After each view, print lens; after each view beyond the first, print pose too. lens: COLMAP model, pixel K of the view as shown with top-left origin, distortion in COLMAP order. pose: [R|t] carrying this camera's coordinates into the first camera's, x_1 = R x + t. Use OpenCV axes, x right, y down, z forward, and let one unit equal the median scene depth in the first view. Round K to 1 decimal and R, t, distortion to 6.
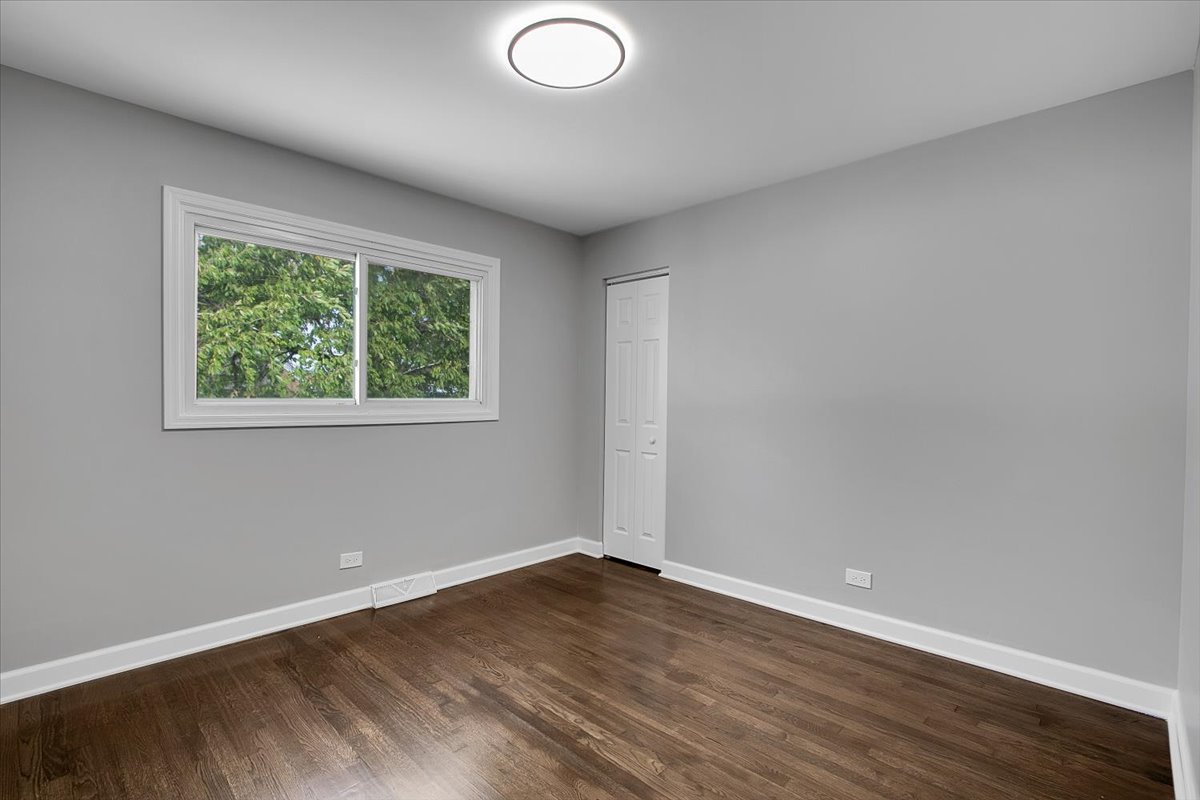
lens RADIAL K [[557.9, 0, 590.4], [0, 557.9, 401.1], [0, 0, 1]] dist [-0.010194, 0.000069]
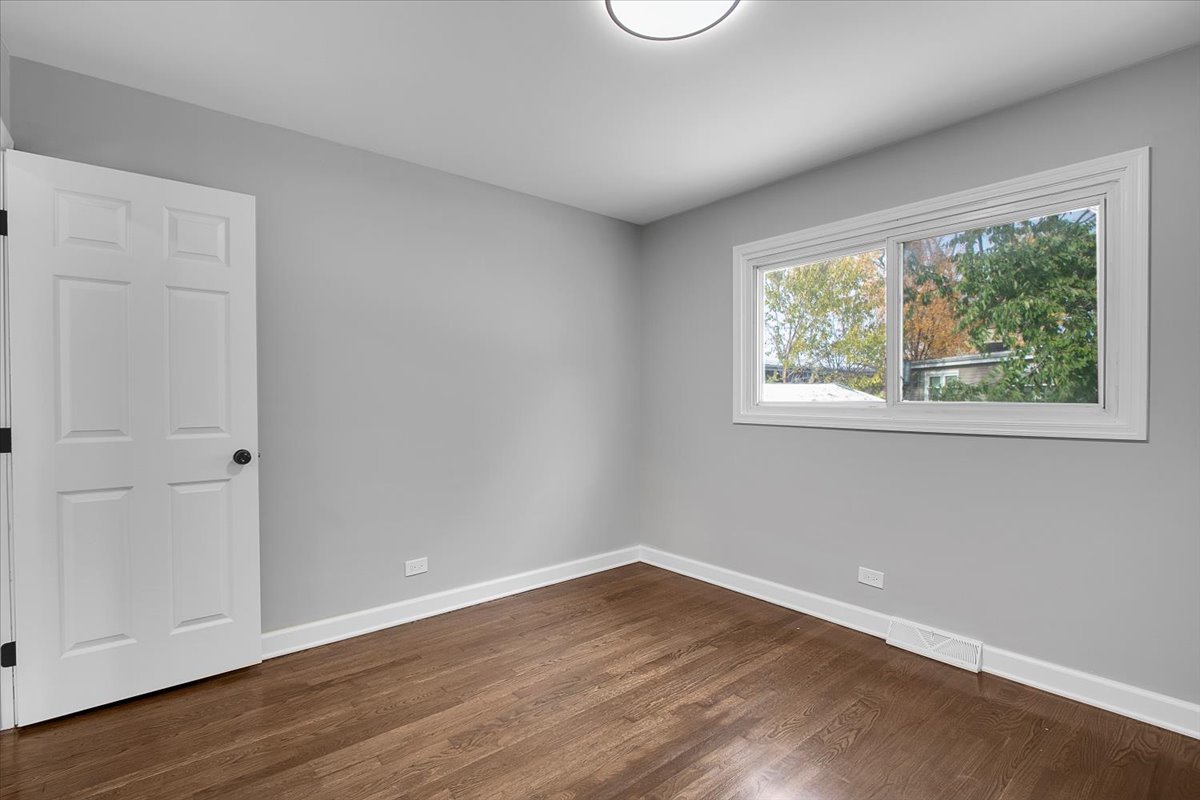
lens RADIAL K [[557.9, 0, 587.7], [0, 557.9, 397.6], [0, 0, 1]] dist [-0.010194, 0.000069]
pose [[-0.098273, -0.000821, -0.995159, 0.661270], [-0.007744, 0.999970, -0.000060, -0.008182], [0.995129, 0.007701, -0.098276, 0.779091]]
